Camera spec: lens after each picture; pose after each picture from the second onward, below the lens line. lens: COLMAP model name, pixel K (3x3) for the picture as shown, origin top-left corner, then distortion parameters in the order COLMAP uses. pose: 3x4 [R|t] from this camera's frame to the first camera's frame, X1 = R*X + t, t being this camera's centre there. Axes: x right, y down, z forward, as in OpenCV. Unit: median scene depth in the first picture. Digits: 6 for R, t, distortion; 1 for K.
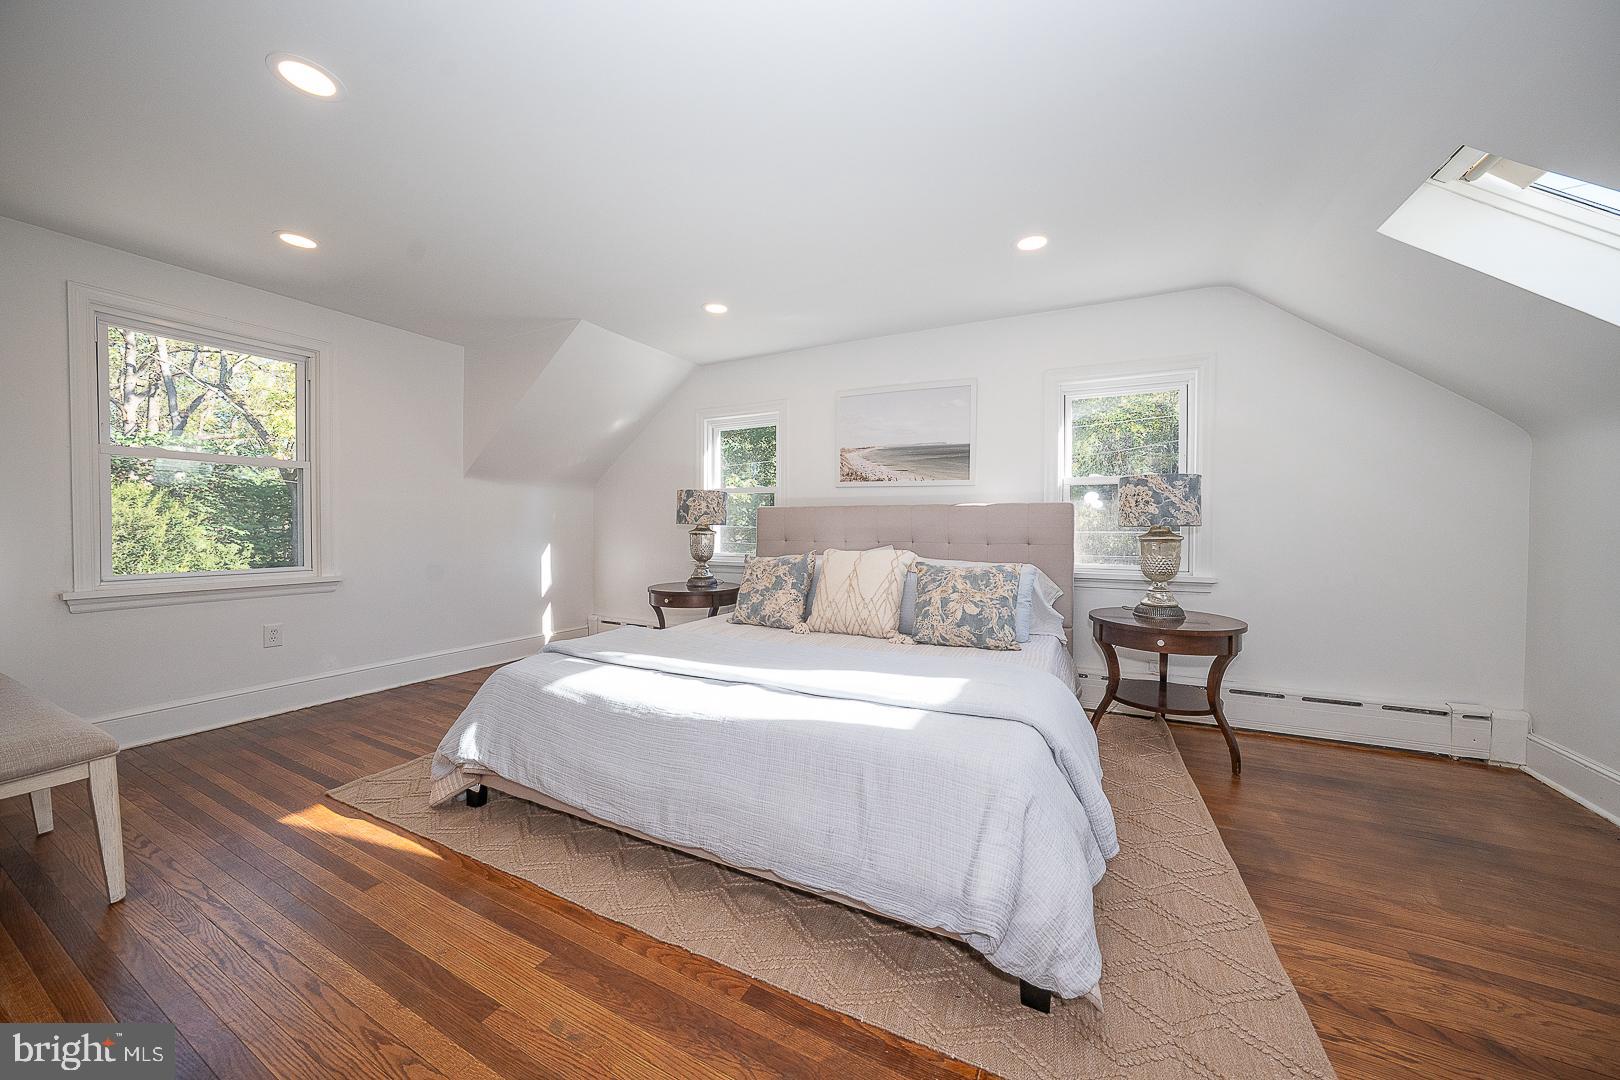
lens RADIAL K [[558.2, 0, 813.2], [0, 558.2, 537.4], [0, 0, 1]] dist [-0.031284, 0.006471]
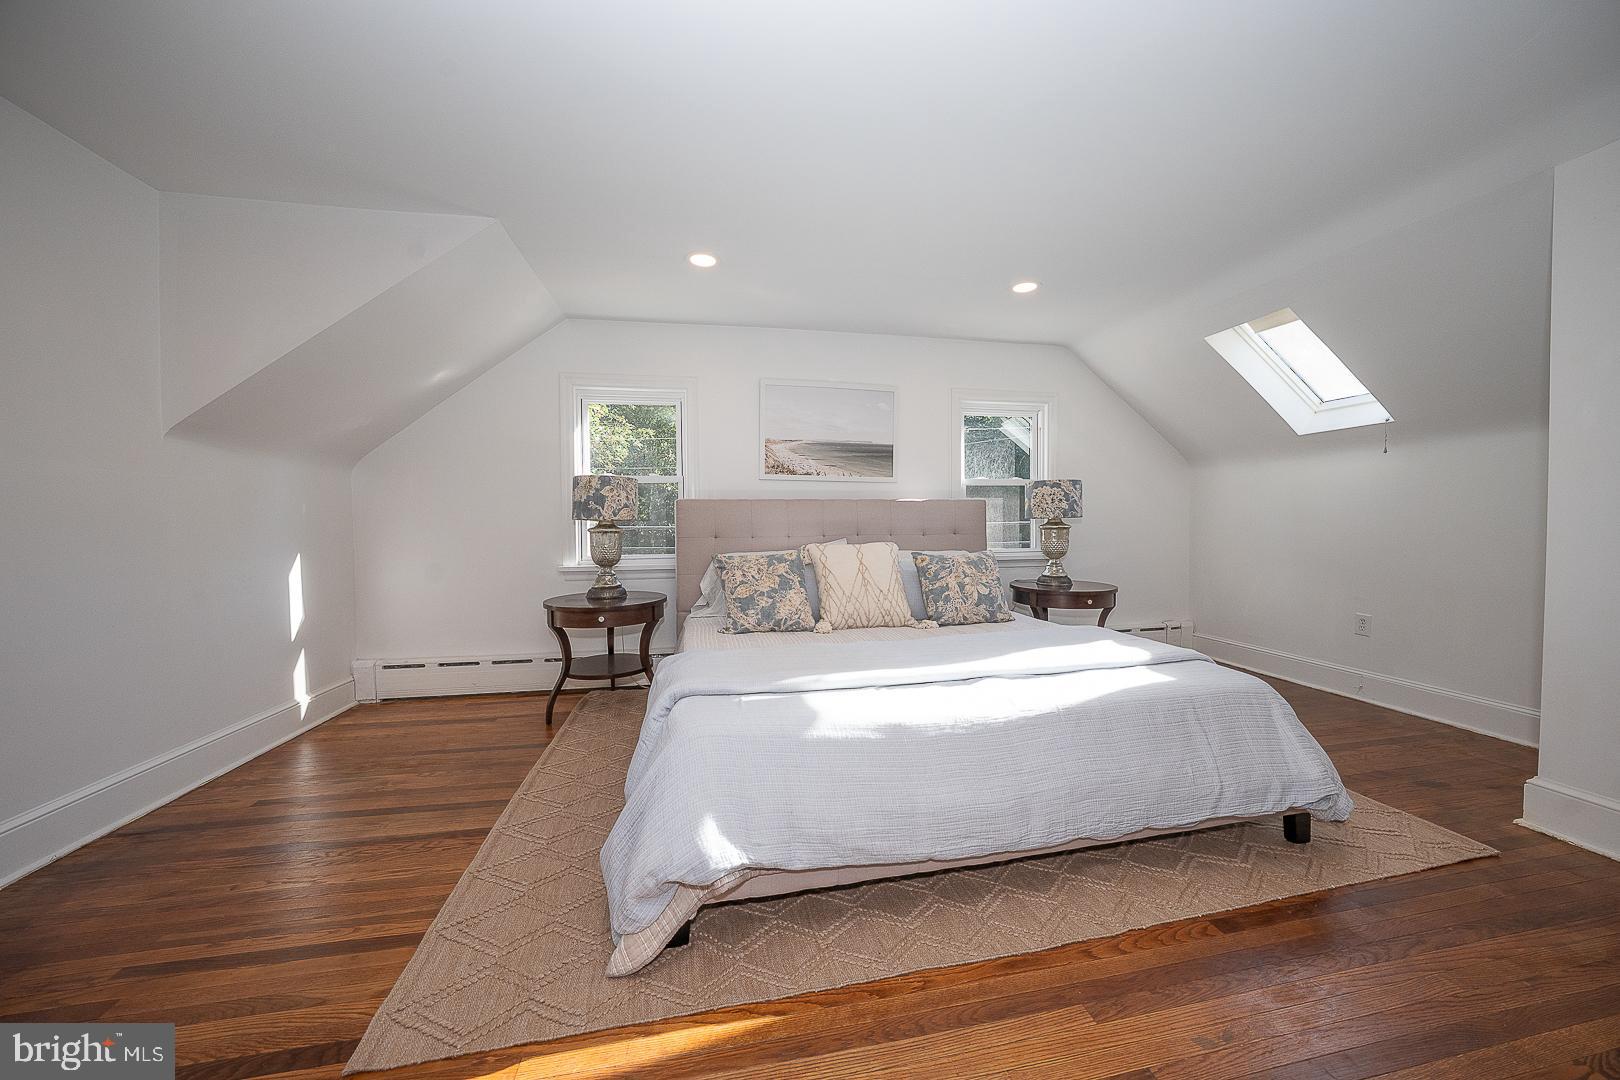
lens RADIAL K [[558.2, 0, 813.2], [0, 558.2, 537.4], [0, 0, 1]] dist [-0.031284, 0.006471]
pose [[0.789734, -0.025322, 0.612927, -0.603903], [0.022267, 0.999673, 0.012610, -0.002650], [-0.613045, 0.003689, 0.790039, 0.258828]]
